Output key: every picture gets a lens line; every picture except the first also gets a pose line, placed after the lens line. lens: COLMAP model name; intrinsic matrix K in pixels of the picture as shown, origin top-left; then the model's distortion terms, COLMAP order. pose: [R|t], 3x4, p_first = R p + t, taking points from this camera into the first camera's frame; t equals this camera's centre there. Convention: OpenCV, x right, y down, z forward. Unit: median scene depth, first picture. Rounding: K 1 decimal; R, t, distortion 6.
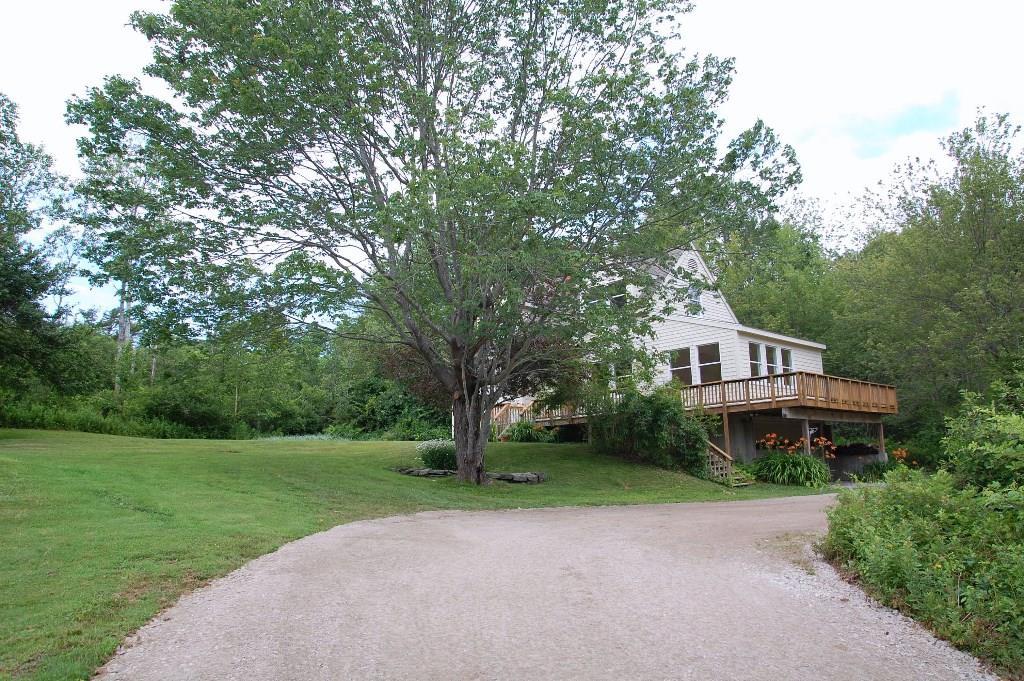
lens RADIAL K [[735.9, 0, 512.0], [0, 735.9, 340.5], [0, 0, 1]] dist [-0.135459, 0.120105]
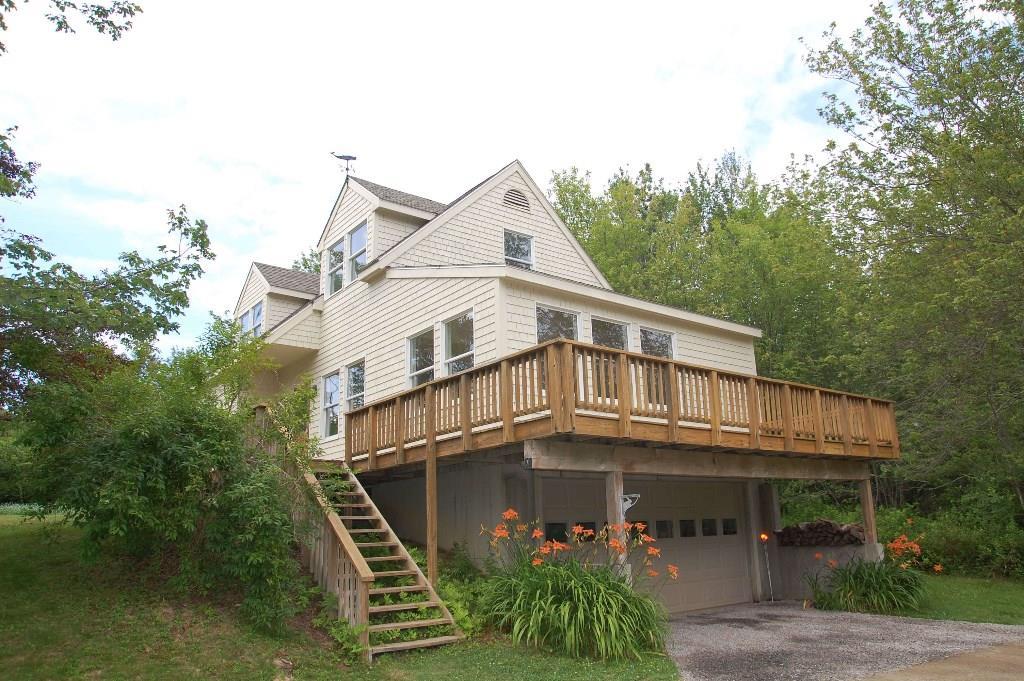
lens RADIAL K [[735.9, 0, 512.0], [0, 735.9, 340.5], [0, 0, 1]] dist [-0.135459, 0.120105]
pose [[0.996013, -0.028592, -0.084506, 0.337019], [0.021117, 0.995891, -0.088065, 0.062655], [0.086677, 0.085929, 0.992524, 0.518632]]
